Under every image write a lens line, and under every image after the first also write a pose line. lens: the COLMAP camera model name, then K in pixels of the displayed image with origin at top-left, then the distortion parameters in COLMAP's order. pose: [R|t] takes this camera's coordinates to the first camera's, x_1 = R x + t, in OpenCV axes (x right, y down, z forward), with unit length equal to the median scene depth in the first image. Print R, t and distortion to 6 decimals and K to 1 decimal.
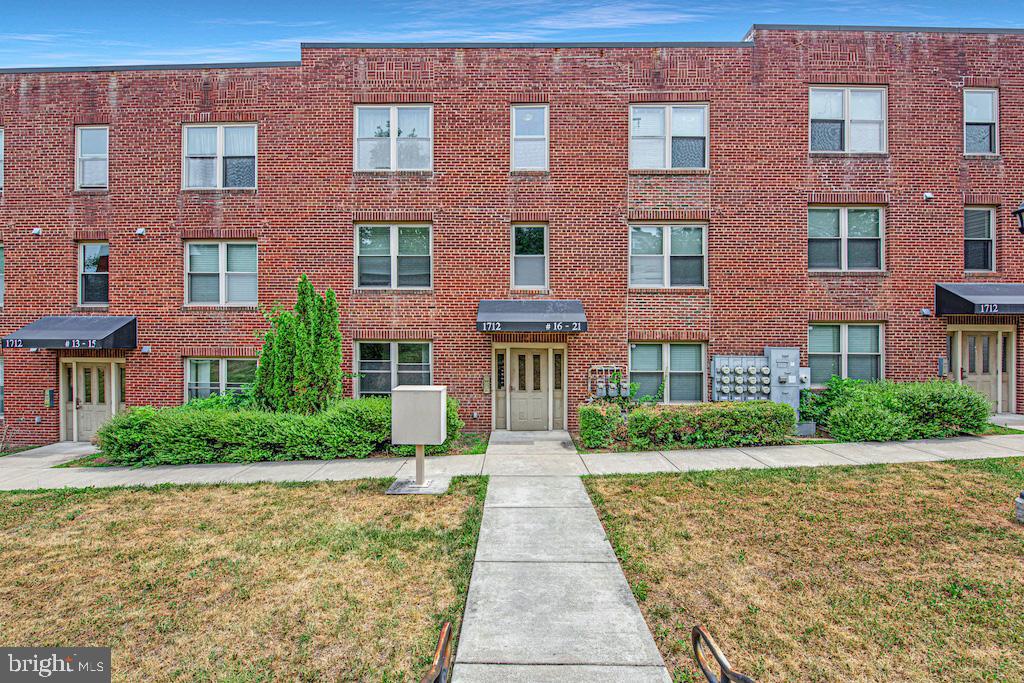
lens RADIAL K [[418.0, 0, 502.1], [0, 418.0, 340.2], [0, 0, 1]] dist [-0.006871, -0.000196]
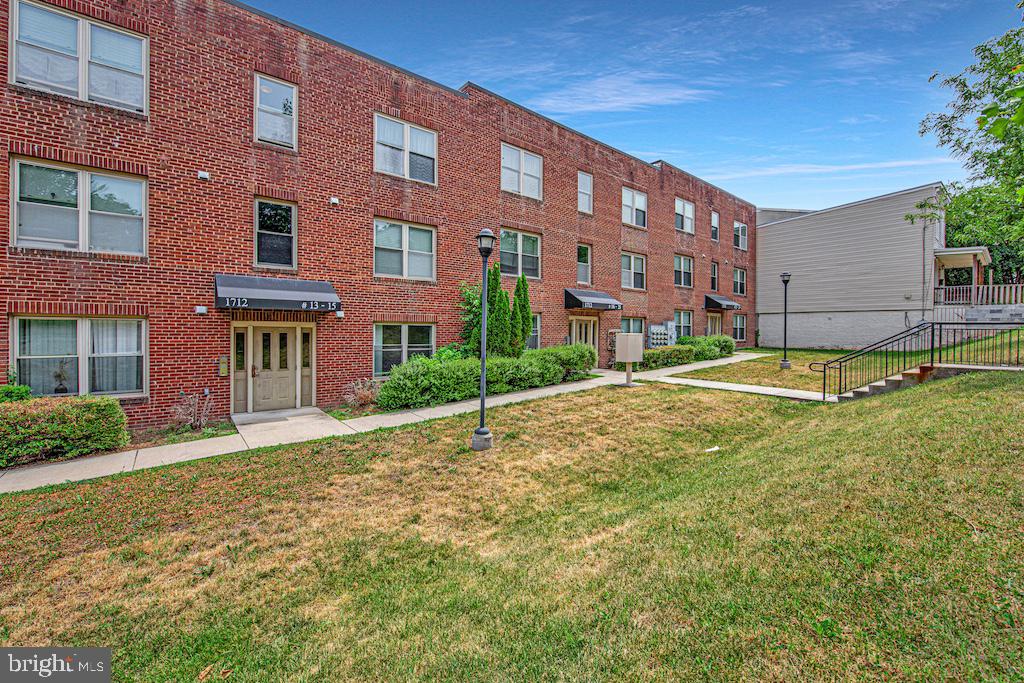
lens RADIAL K [[418.0, 0, 497.0], [0, 418.0, 336.0], [0, 0, 1]] dist [-0.006871, -0.000196]
pose [[0.778859, -0.004809, 0.627181, -1.249168], [-0.000466, 0.999966, 0.008246, 0.070756], [-0.627199, -0.006714, 0.778830, -0.075640]]
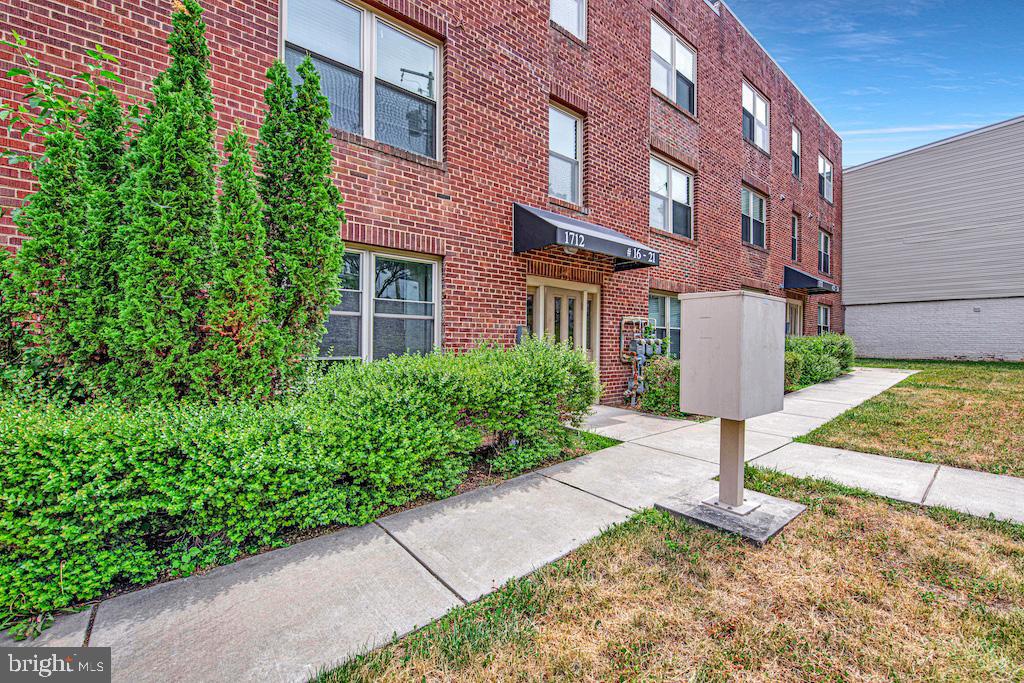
lens RADIAL K [[418.0, 0, 504.2], [0, 418.0, 346.0], [0, 0, 1]] dist [-0.006871, -0.000196]
pose [[0.766041, -0.000329, 0.642791, -0.457839], [-0.002182, 0.999993, 0.003112, 0.112352], [-0.642788, -0.003786, 0.766035, 0.539654]]
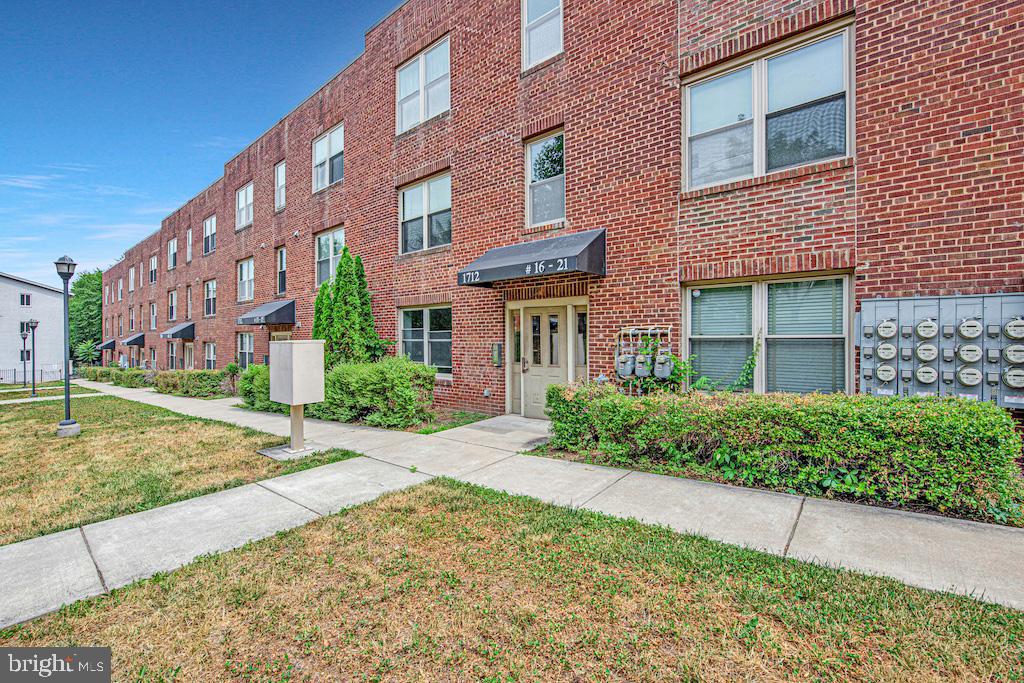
lens RADIAL K [[418.0, 0, 511.3], [0, 418.0, 344.1], [0, 0, 1]] dist [-0.006871, -0.000196]
pose [[0.790609, 0.001046, -0.612321, 0.469497], [0.005467, 0.999947, 0.008768, 0.078232], [0.612297, -0.010280, 0.790561, 0.387813]]
